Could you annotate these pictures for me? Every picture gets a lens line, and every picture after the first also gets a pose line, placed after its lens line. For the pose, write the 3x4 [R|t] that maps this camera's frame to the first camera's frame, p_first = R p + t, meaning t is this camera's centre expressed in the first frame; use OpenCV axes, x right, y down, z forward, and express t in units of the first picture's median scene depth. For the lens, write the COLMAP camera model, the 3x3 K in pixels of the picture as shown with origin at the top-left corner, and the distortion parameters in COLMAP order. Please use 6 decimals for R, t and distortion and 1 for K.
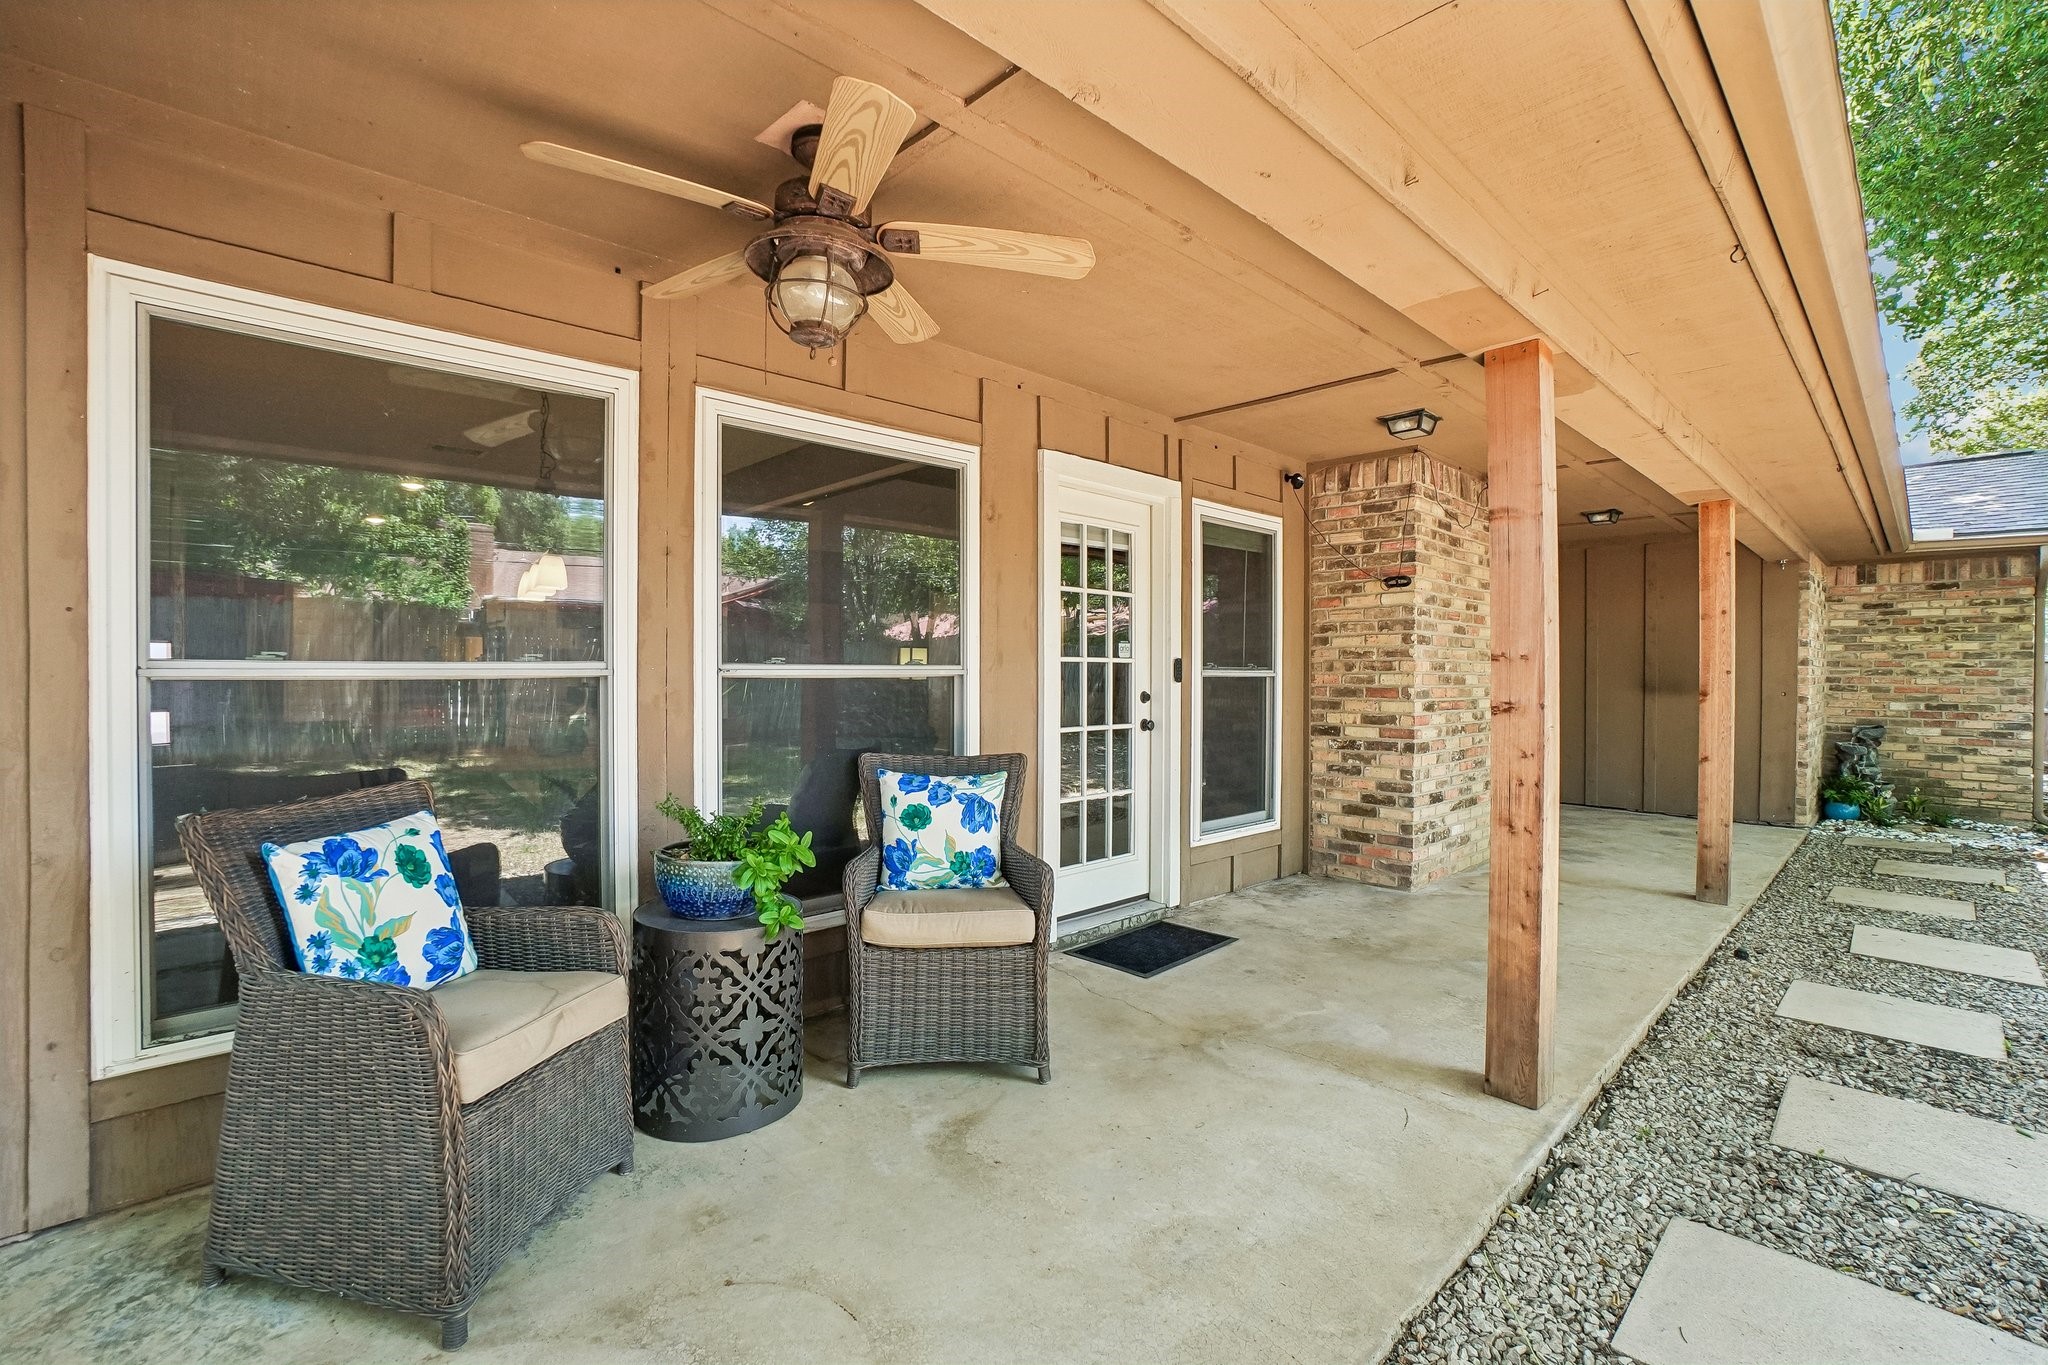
lens RADIAL K [[908.9, 0, 1013.9], [0, 908.9, 679.4], [0, 0, 1]] dist [-0.053418, 0.016931]
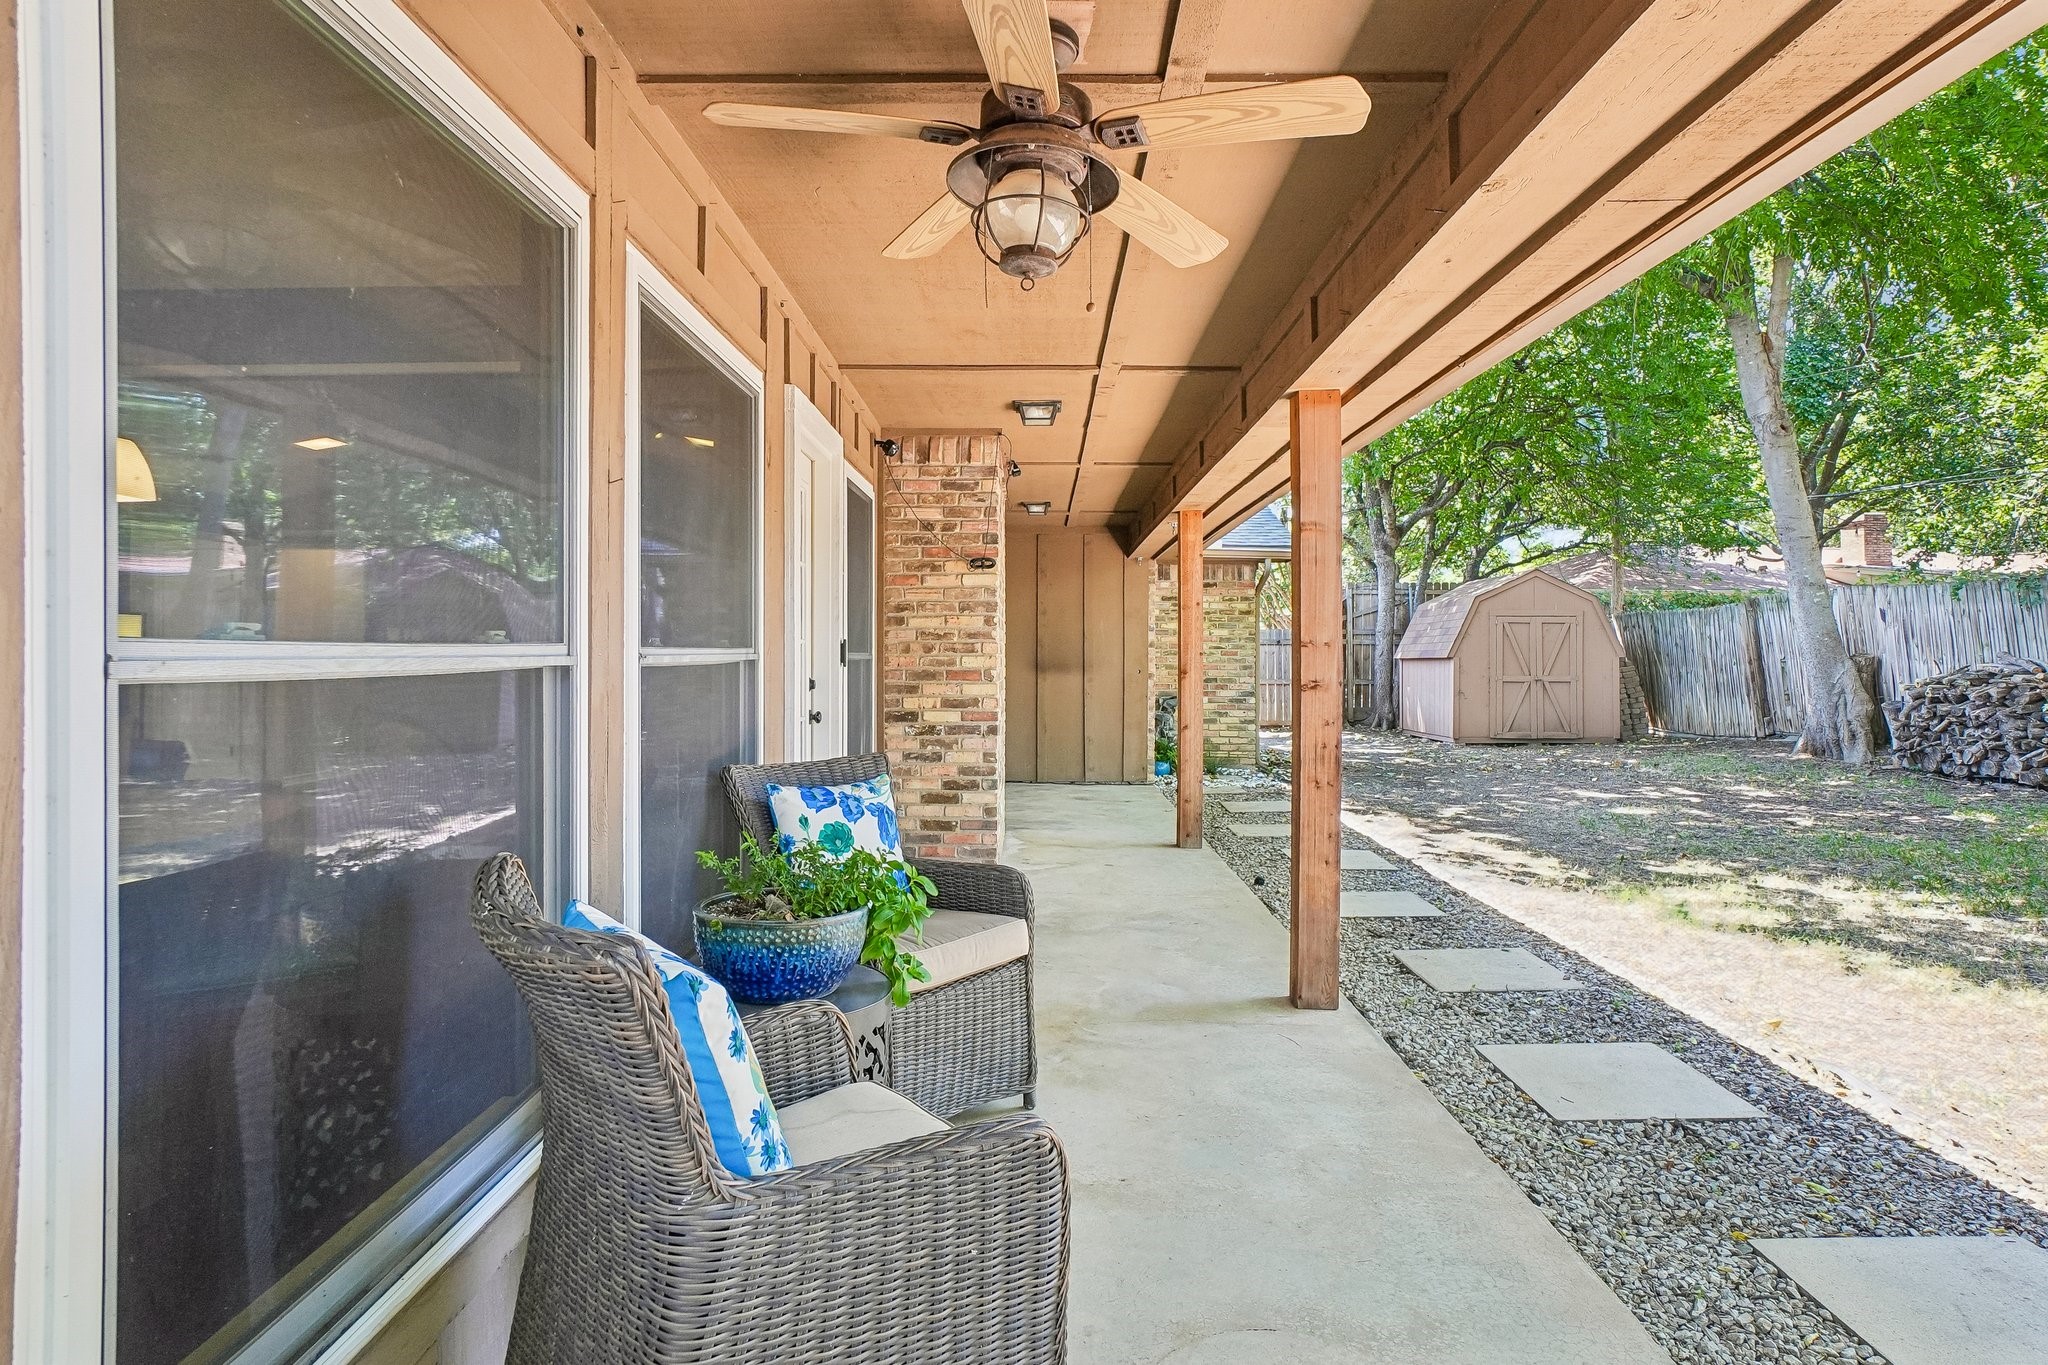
lens RADIAL K [[1095.5, 0, 1040.1], [0, 1095.5, 644.2], [0, 0, 1]] dist [-0.036827, -0.000449]
pose [[0.695152, 0.005733, 0.718840, -0.387706], [0.003960, 0.999922, -0.011805, -0.004633], [-0.718852, 0.011053, 0.695075, 0.112789]]
